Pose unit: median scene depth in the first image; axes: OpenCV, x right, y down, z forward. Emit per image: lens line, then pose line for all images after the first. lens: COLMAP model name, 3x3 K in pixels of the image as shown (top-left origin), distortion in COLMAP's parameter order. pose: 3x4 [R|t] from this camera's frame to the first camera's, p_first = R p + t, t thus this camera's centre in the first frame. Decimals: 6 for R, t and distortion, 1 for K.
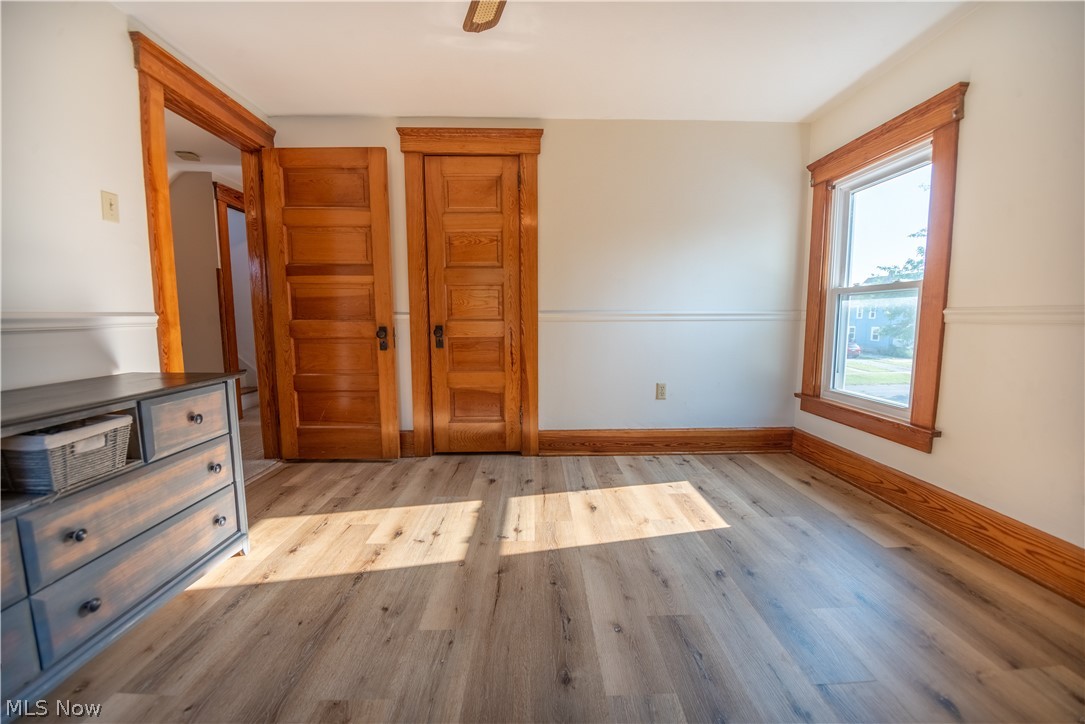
lens RADIAL K [[422.7, 0, 540.2], [0, 422.7, 364.0], [0, 0, 1]] dist [0.000568, -0.009778]
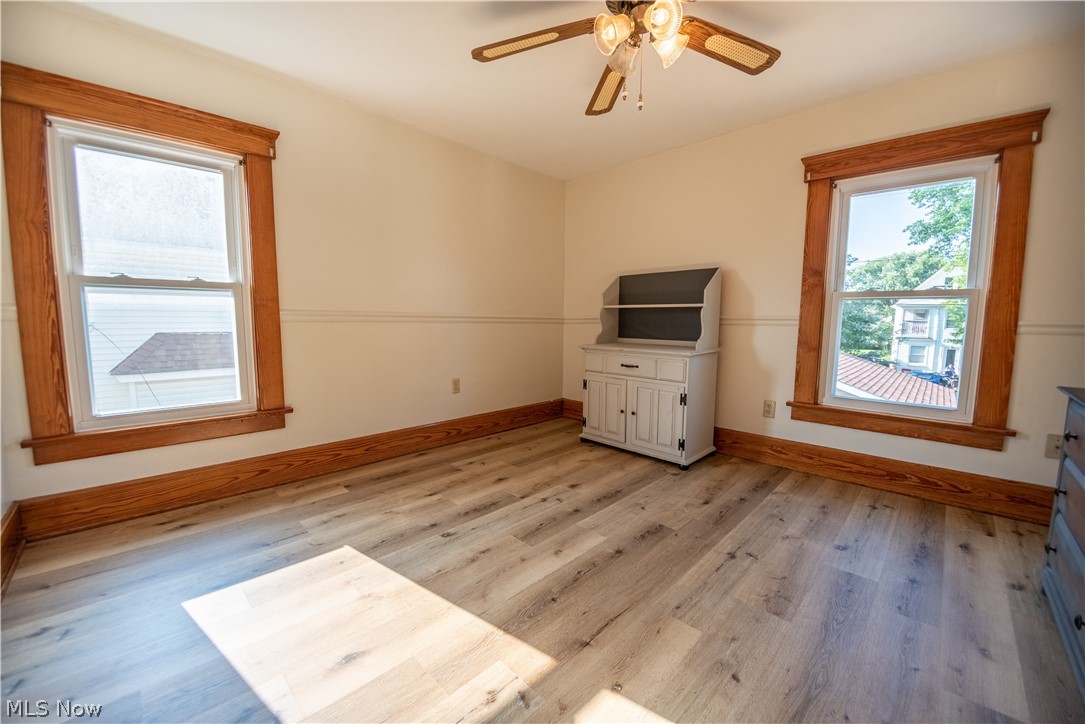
lens RADIAL K [[422.7, 0, 540.2], [0, 422.7, 364.0], [0, 0, 1]] dist [0.000568, -0.009778]
pose [[-0.700670, -0.079095, 0.709088, -0.502861], [0.067687, 0.981985, 0.176418, -0.150048], [-0.710267, 0.171607, -0.682694, 1.370415]]
